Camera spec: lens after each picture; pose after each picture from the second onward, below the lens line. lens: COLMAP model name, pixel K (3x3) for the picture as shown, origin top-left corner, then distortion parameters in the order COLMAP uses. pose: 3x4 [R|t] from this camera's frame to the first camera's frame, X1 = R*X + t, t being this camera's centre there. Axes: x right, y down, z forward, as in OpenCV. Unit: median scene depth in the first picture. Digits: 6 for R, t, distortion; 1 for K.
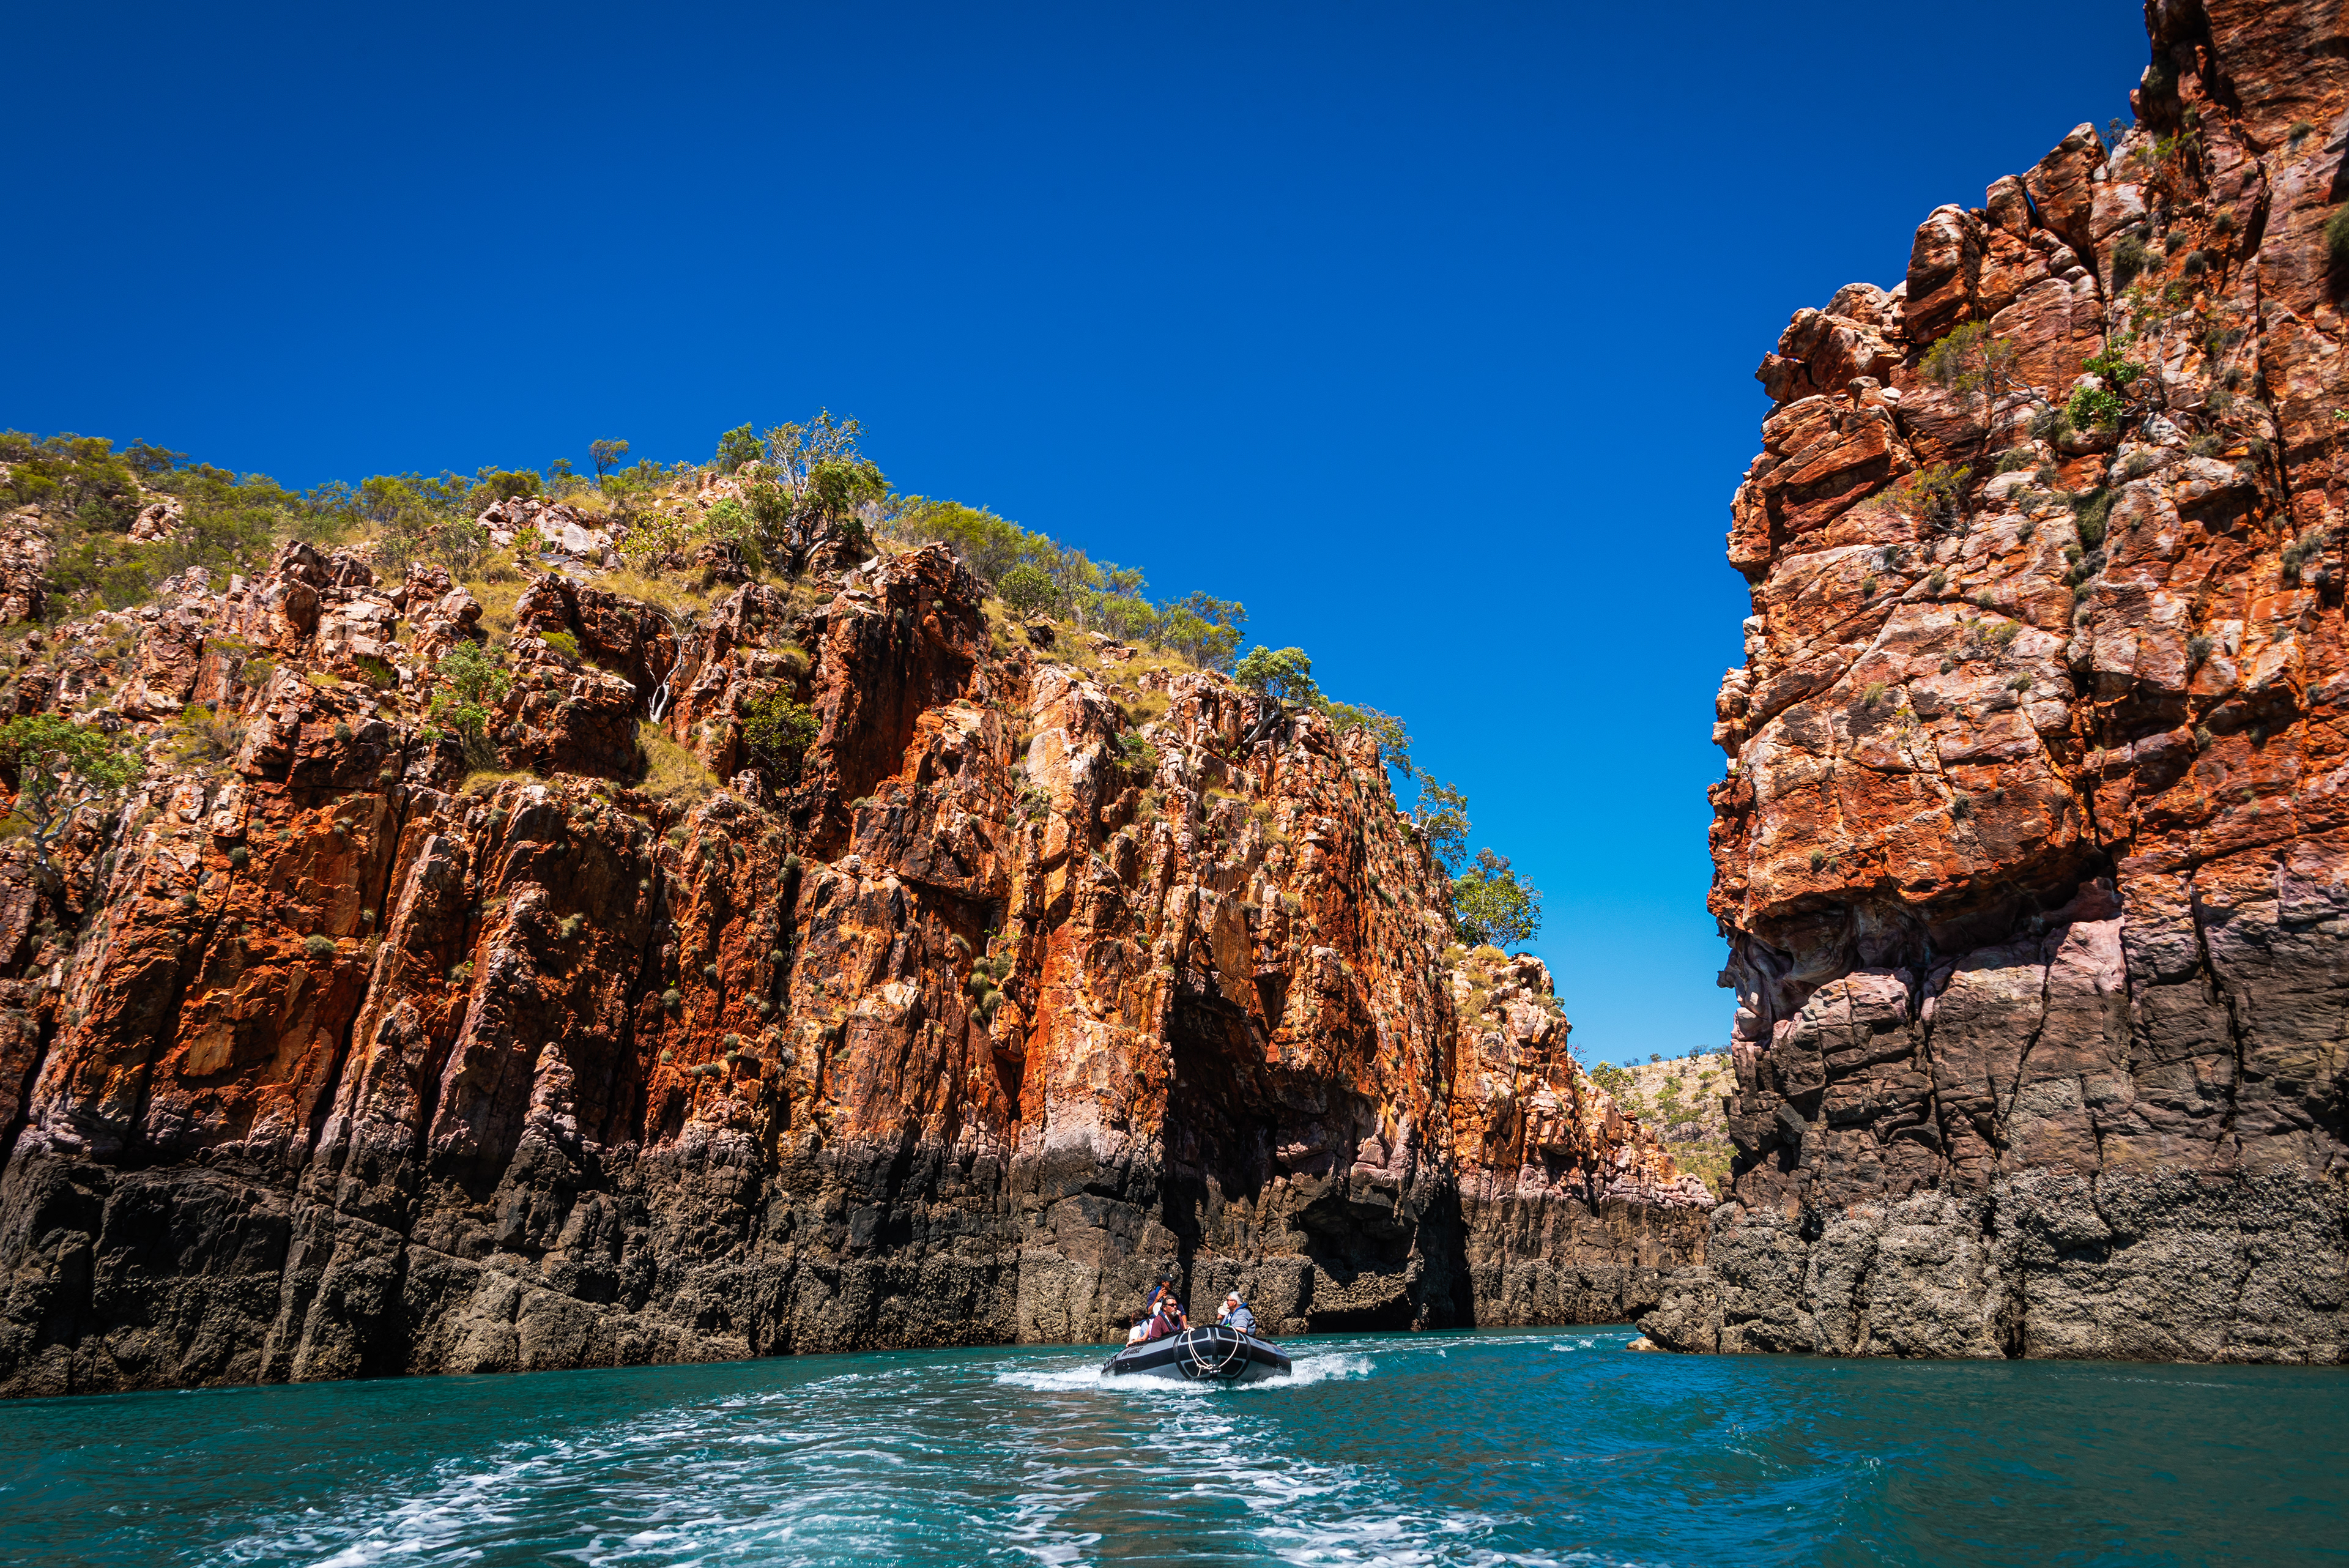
lens RADIAL K [[1881.5, 0, 1173.9], [0, 1881.5, 788.2], [0, 0, 1]] dist [0.049638, -0.014306]
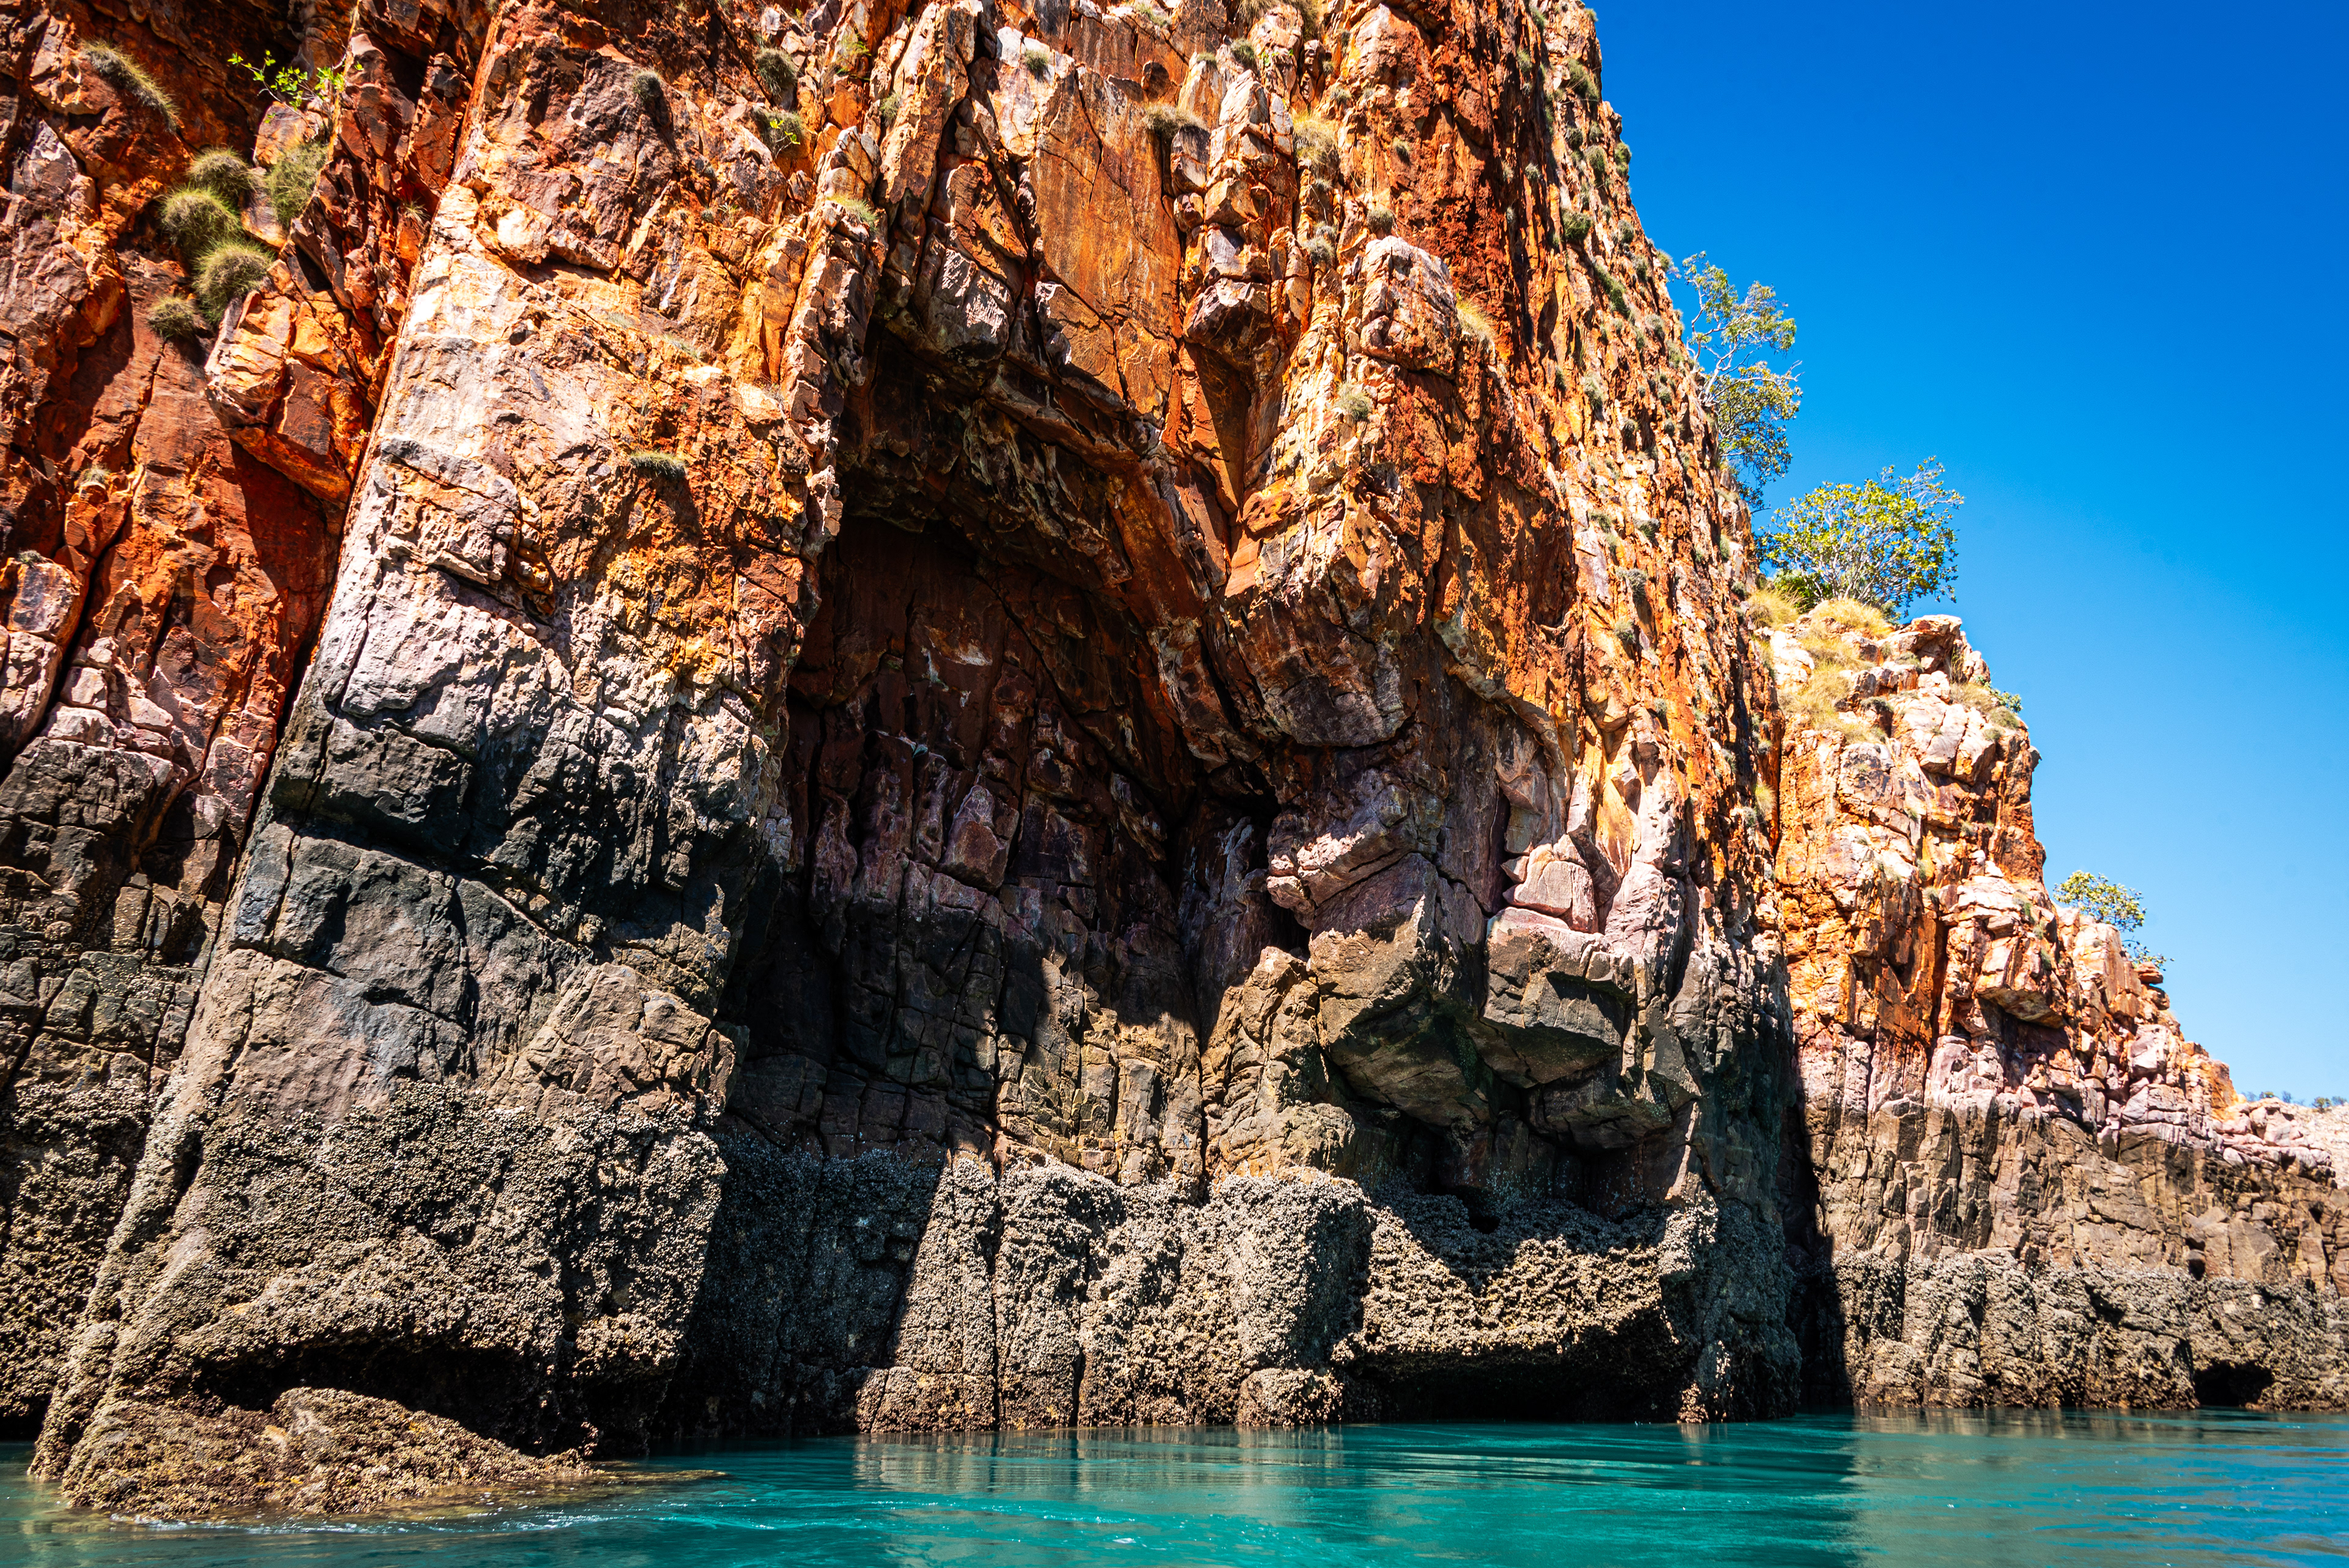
lens RADIAL K [[1881.5, 0, 1170.0], [0, 1881.5, 791.9], [0, 0, 1]] dist [0.049638, -0.014306]
pose [[0.990289, -0.003284, -0.138984, 0.082884], [0.001761, 0.999937, -0.011079, 0.178601], [0.139012, 0.010726, 0.990233, 0.651112]]
